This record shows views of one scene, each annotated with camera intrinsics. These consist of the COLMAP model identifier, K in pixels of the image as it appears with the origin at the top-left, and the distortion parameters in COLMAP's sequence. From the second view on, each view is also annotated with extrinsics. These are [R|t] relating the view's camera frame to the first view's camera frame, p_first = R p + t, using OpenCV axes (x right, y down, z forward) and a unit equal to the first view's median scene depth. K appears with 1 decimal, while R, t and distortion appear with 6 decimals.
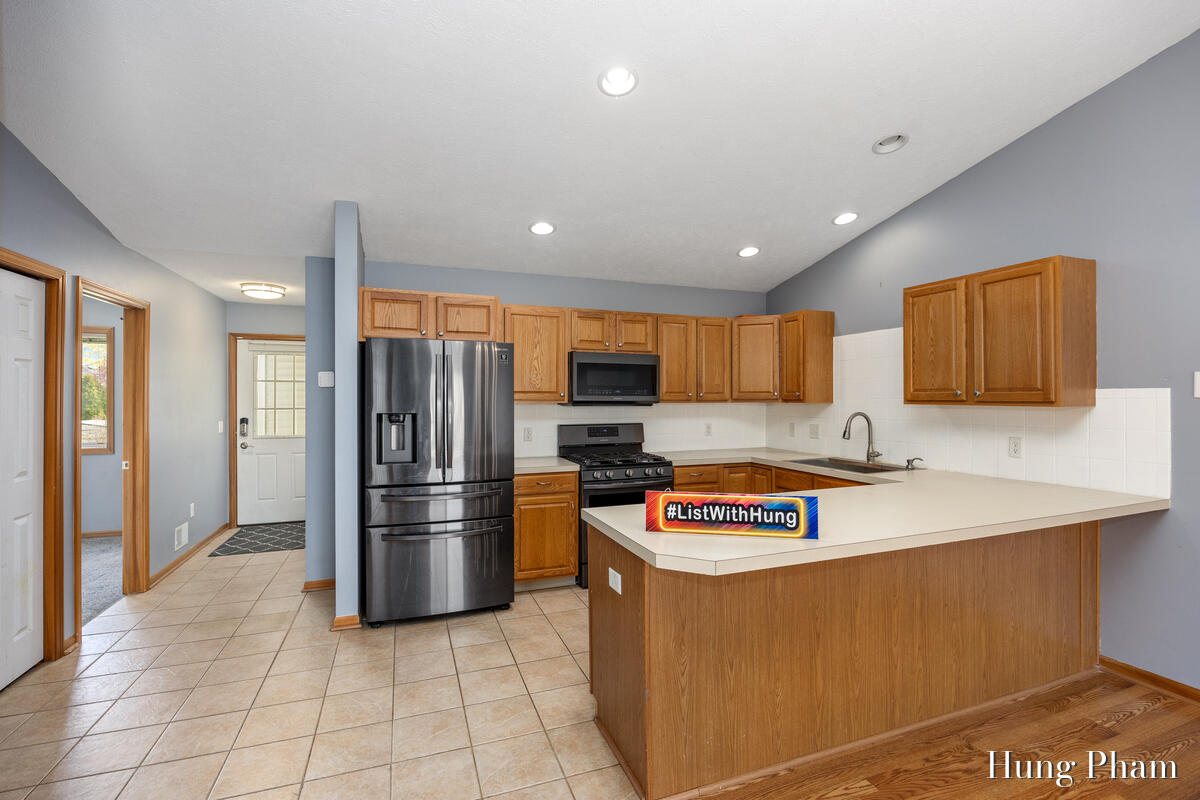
lens RADIAL K [[546.5, 0, 600.0], [0, 546.5, 397.0], [0, 0, 1]] dist [-0.013104, 0.000584]
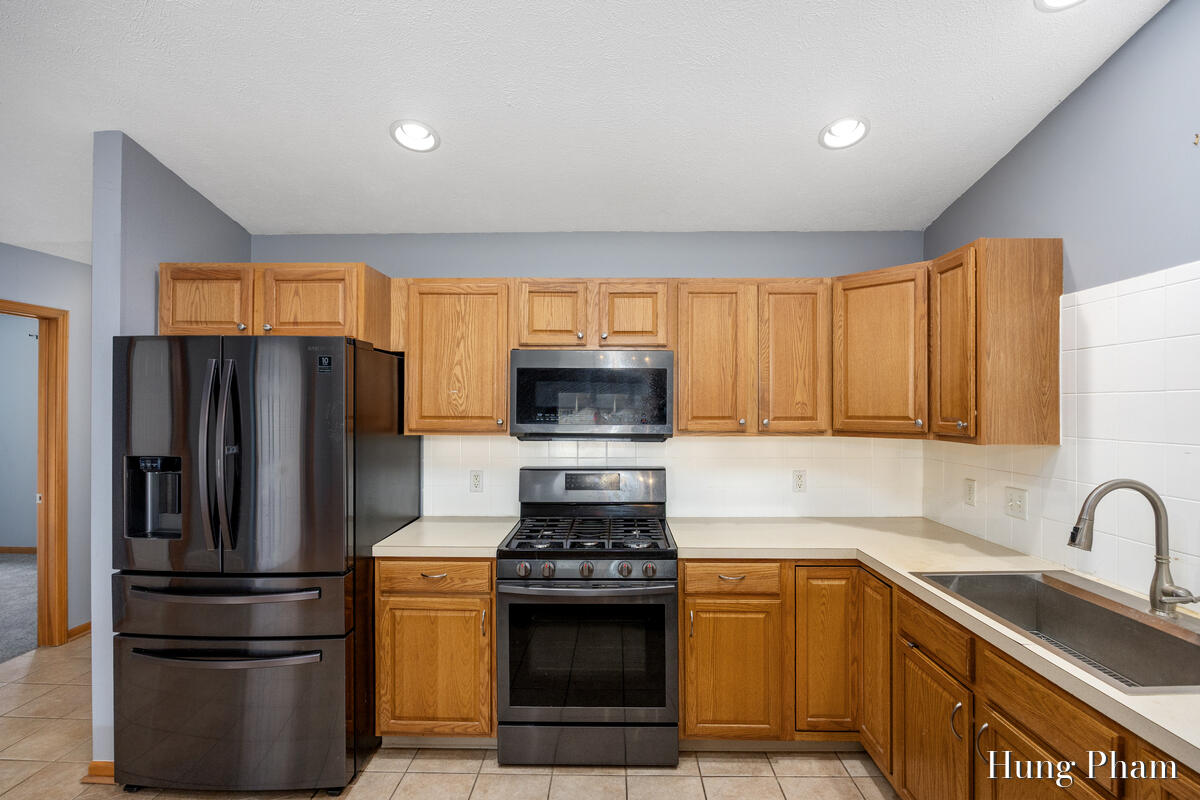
lens RADIAL K [[546.5, 0, 598.1], [0, 546.5, 406.5], [0, 0, 1]] dist [-0.013104, 0.000584]
pose [[0.930744, 0.001212, -0.365669, 0.246771], [-0.000815, 0.999999, 0.001239, -0.021445], [0.365670, -0.000855, 0.930744, 0.467519]]
